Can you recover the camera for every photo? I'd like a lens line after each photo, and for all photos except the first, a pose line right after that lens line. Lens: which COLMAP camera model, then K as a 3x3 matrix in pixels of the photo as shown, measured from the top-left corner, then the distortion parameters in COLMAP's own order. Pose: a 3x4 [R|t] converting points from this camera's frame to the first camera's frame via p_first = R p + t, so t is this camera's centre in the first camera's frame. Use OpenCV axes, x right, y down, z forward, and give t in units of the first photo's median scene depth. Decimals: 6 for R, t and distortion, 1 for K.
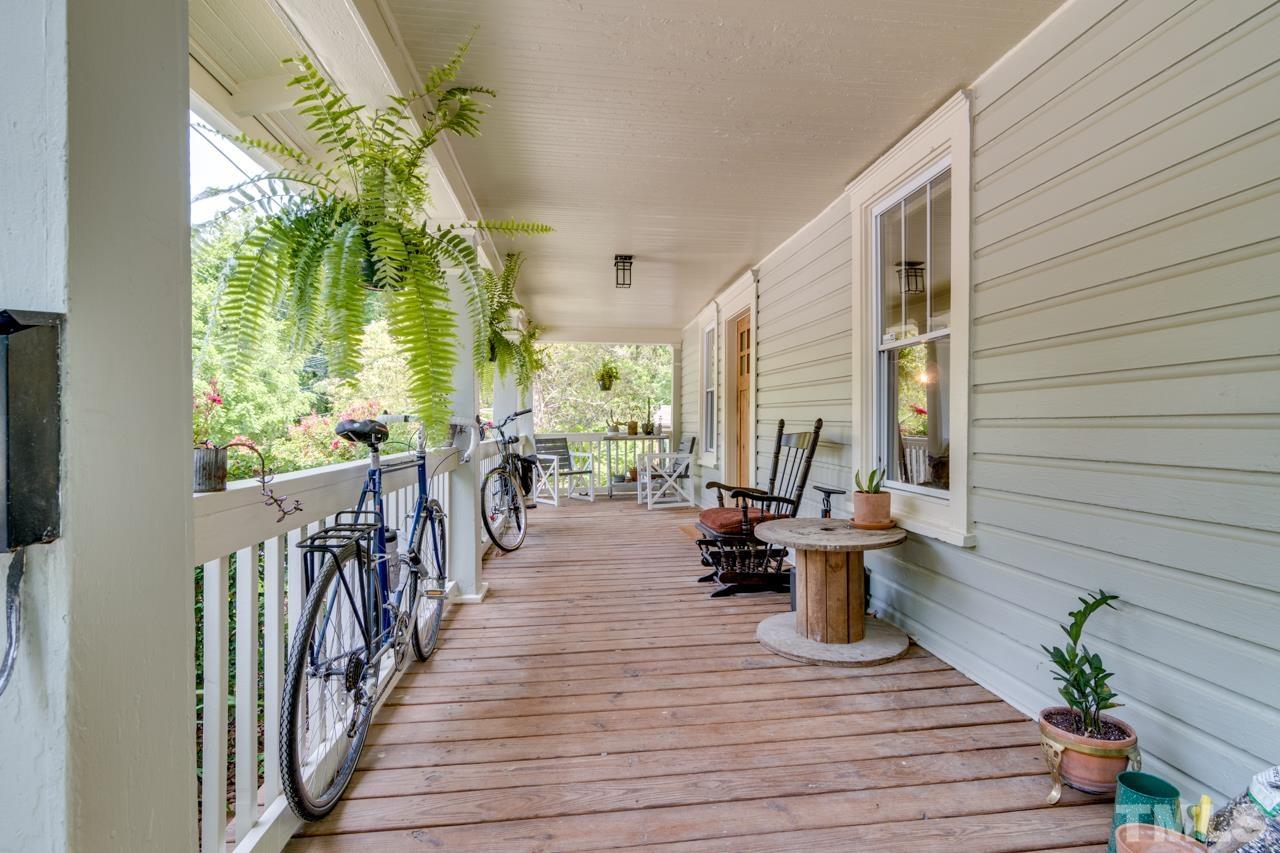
lens RADIAL K [[602.2, 0, 643.9], [0, 602.2, 428.9], [0, 0, 1]] dist [-0.015816, 0.000103]
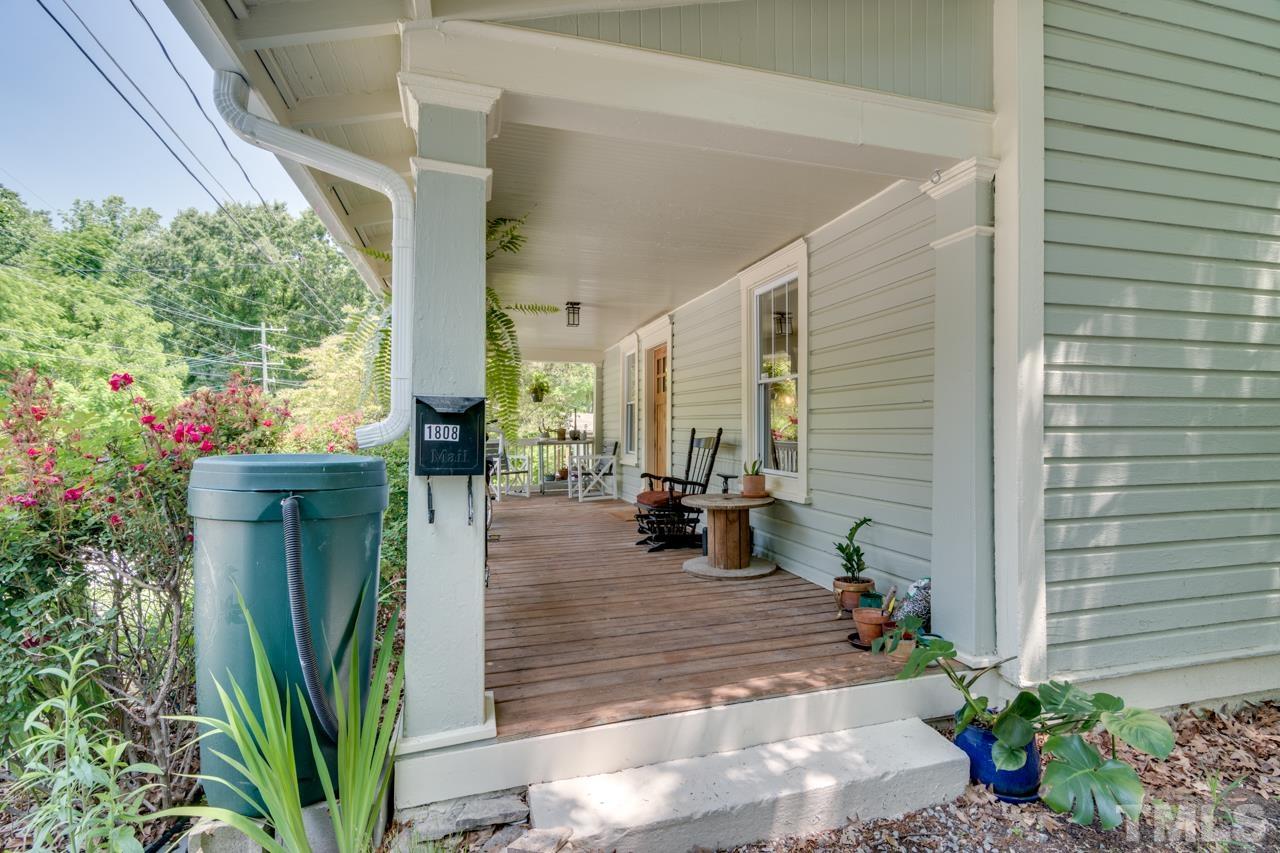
lens RADIAL K [[602.2, 0, 637.2], [0, 602.2, 423.7], [0, 0, 1]] dist [-0.015816, 0.000103]
pose [[0.987047, 0.001450, 0.160428, -0.151314], [0.001552, 0.999826, -0.018586, -0.000345], [-0.160427, 0.018594, 0.986873, -0.439328]]
